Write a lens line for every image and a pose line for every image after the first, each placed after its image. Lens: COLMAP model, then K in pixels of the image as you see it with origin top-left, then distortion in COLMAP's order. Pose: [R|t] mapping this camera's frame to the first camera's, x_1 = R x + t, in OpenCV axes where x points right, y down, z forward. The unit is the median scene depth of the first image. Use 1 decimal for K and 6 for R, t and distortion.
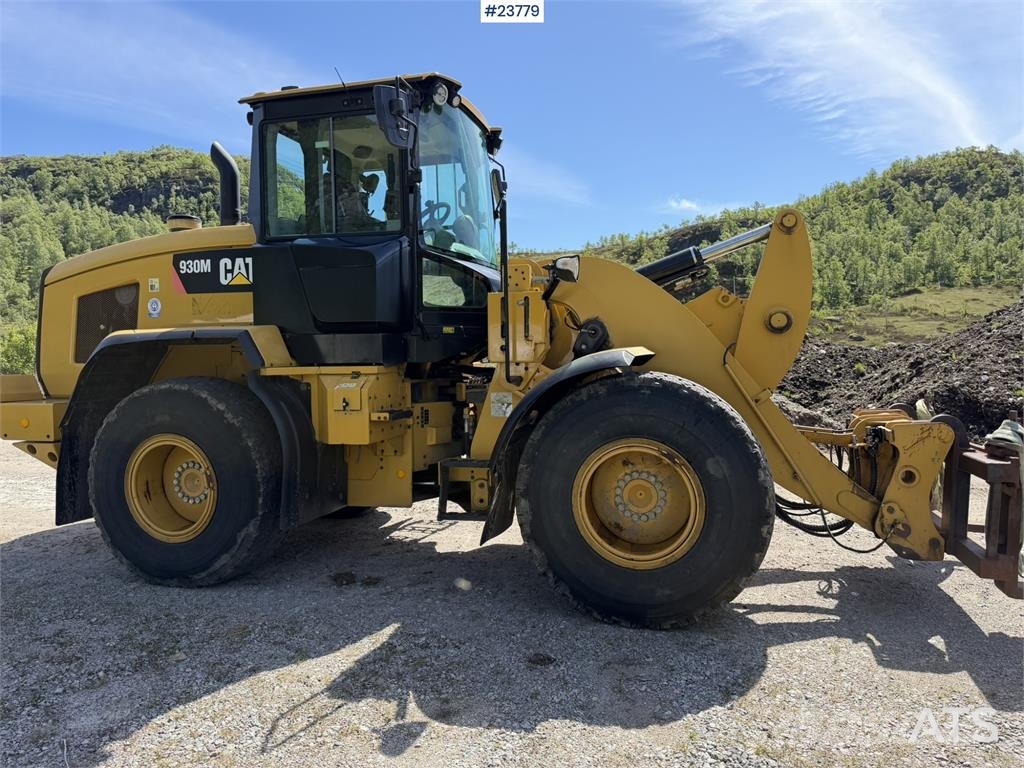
lens RADIAL K [[717.7, 0, 514.2], [0, 717.7, 377.1], [0, 0, 1]] dist [0.033722, -0.039895]
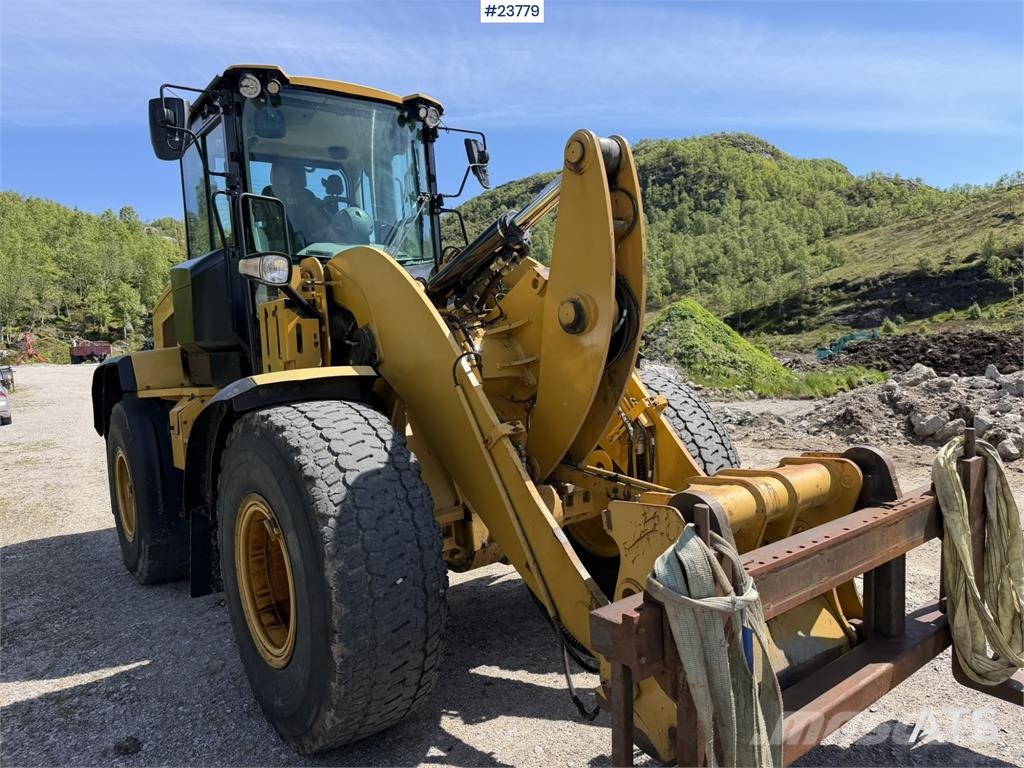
lens RADIAL K [[717.7, 0, 514.2], [0, 717.7, 377.1], [0, 0, 1]] dist [0.033722, -0.039895]
pose [[0.804896, -0.009466, -0.593341, 0.749247], [0.031651, 0.999134, 0.026996, -0.045106], [0.592572, -0.040509, 0.804498, 0.487778]]
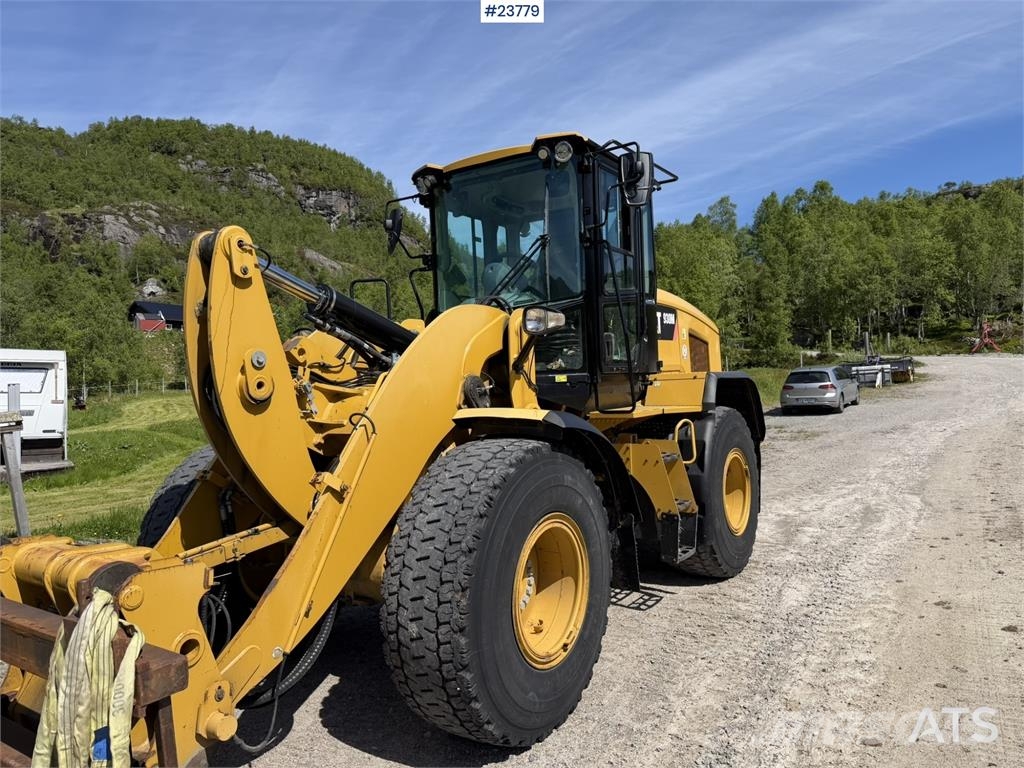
lens RADIAL K [[717.7, 0, 514.2], [0, 717.7, 377.1], [0, 0, 1]] dist [0.033722, -0.039895]
pose [[-0.300982, 0.022068, -0.953374, 1.052882], [0.008198, 0.999755, 0.020554, -0.109062], [0.953595, -0.001629, -0.301089, 1.610872]]
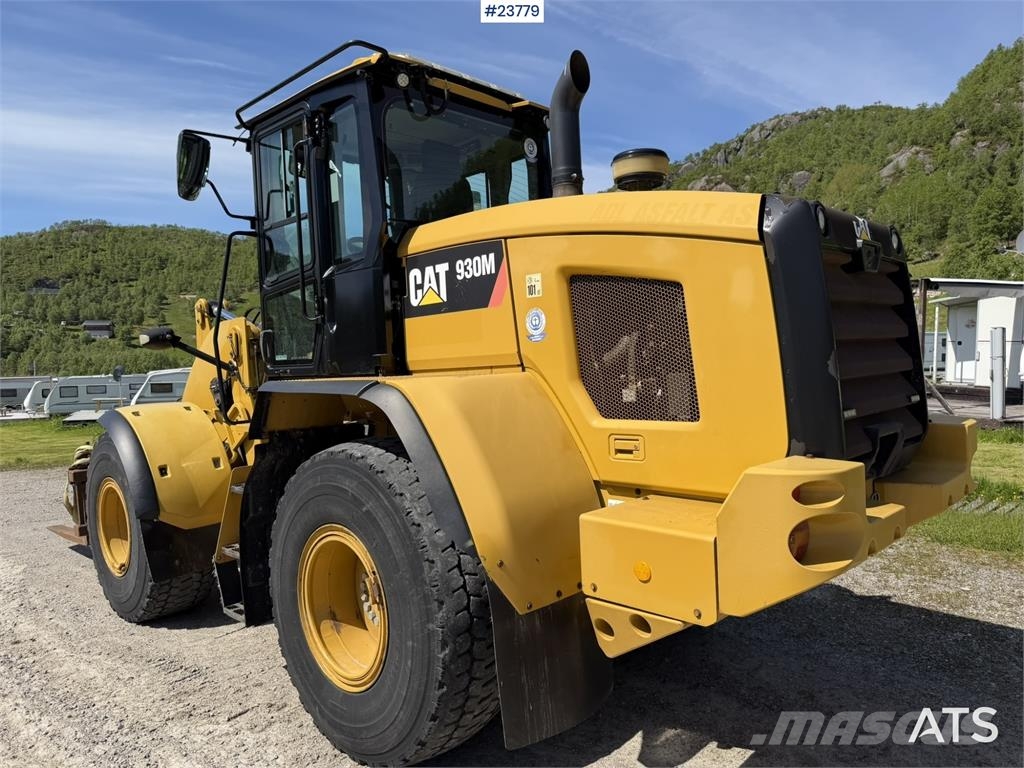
lens RADIAL K [[717.7, 0, 514.2], [0, 717.7, 377.1], [0, 0, 1]] dist [0.033722, -0.039895]
pose [[-0.882060, 0.044684, 0.469013, -0.854122], [0.074280, 0.996231, 0.044782, -0.111203], [-0.465244, 0.074339, -0.882055, 2.139683]]
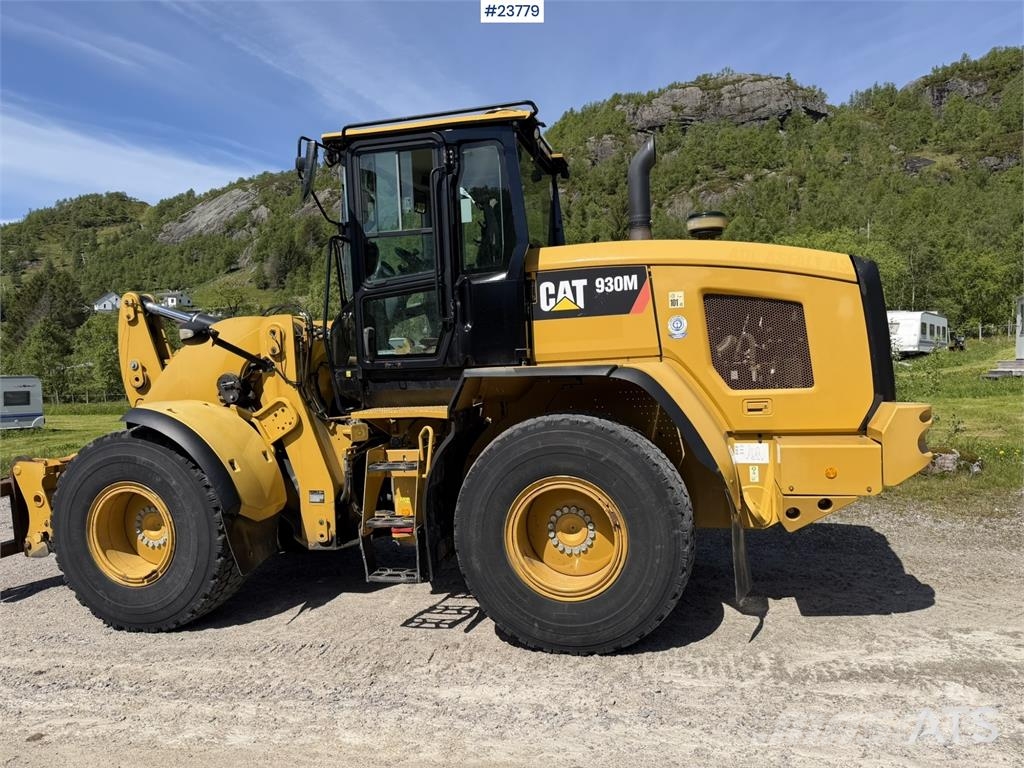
lens RADIAL K [[717.7, 0, 514.2], [0, 717.7, 377.1], [0, 0, 1]] dist [0.033722, -0.039895]
pose [[-0.997922, 0.059223, -0.025375, -0.277071], [0.057468, 0.996226, 0.065054, -0.138933], [0.029132, 0.063460, -0.997559, 2.521686]]
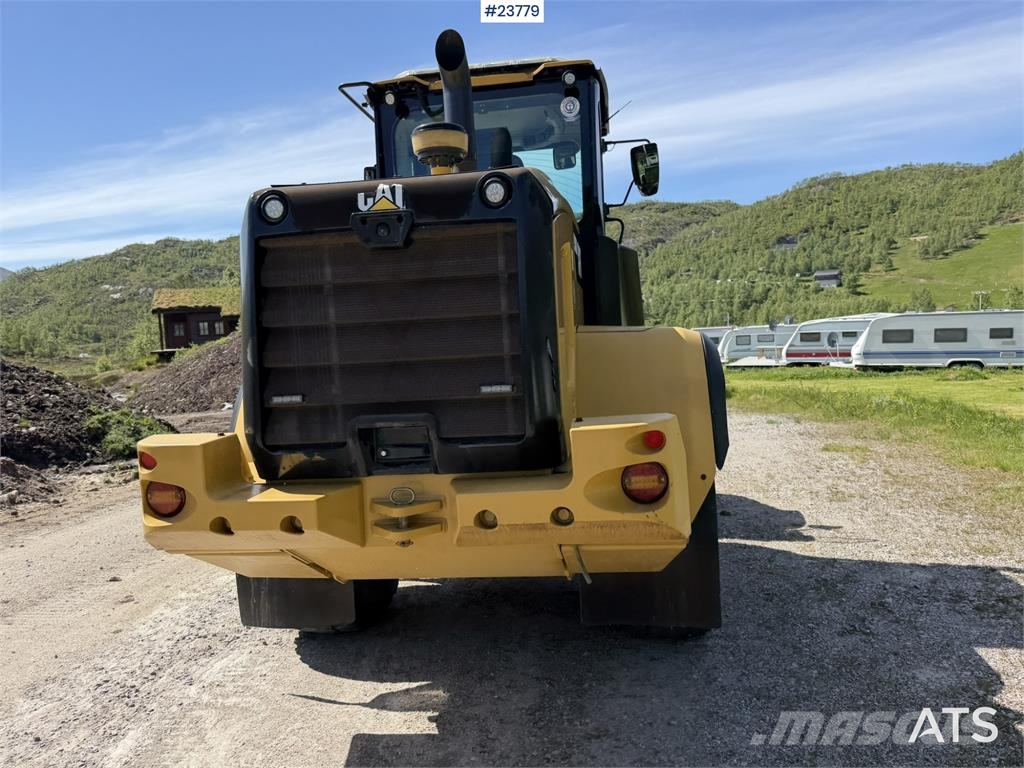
lens RADIAL K [[717.7, 0, 514.2], [0, 717.7, 377.1], [0, 0, 1]] dist [0.033722, -0.039895]
pose [[-0.146850, -0.021026, 0.988935, -1.397228], [0.091612, 0.995188, 0.034763, -0.058966], [-0.984907, 0.095703, -0.144217, 1.441545]]
